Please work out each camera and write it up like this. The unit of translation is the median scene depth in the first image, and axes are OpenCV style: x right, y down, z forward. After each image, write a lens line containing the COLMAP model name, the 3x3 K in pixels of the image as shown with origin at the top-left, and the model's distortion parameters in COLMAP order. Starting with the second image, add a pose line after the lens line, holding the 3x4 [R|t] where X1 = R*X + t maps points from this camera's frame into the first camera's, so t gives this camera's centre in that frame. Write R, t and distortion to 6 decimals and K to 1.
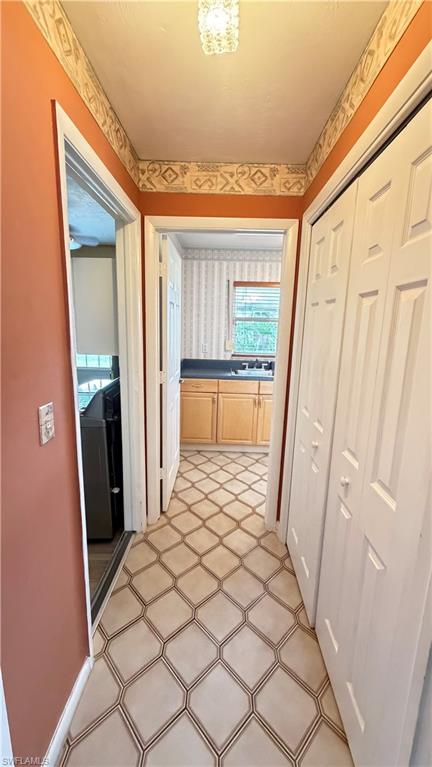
lens RADIAL K [[305.3, 0, 216.0], [0, 305.3, 383.5], [0, 0, 1]] dist [0.000623, 0.000163]
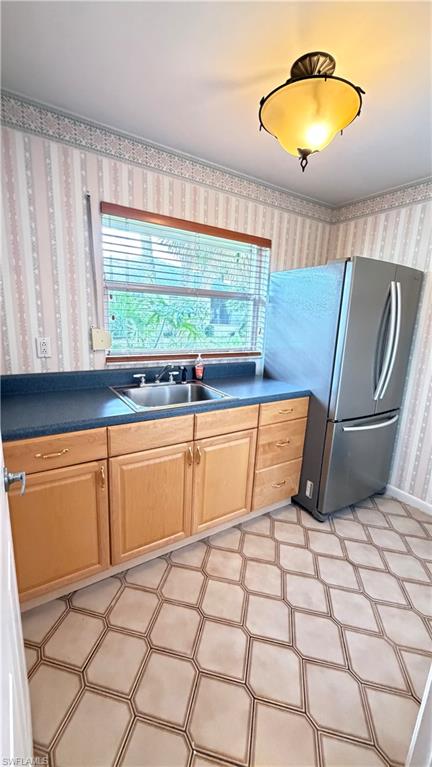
lens RADIAL K [[305.3, 0, 216.0], [0, 305.3, 383.5], [0, 0, 1]] dist [0.000623, 0.000163]
pose [[0.831484, -0.109768, 0.544597, -0.078015], [0.083174, 0.993834, 0.073326, -0.078896], [-0.549287, -0.015673, 0.835486, 0.512166]]
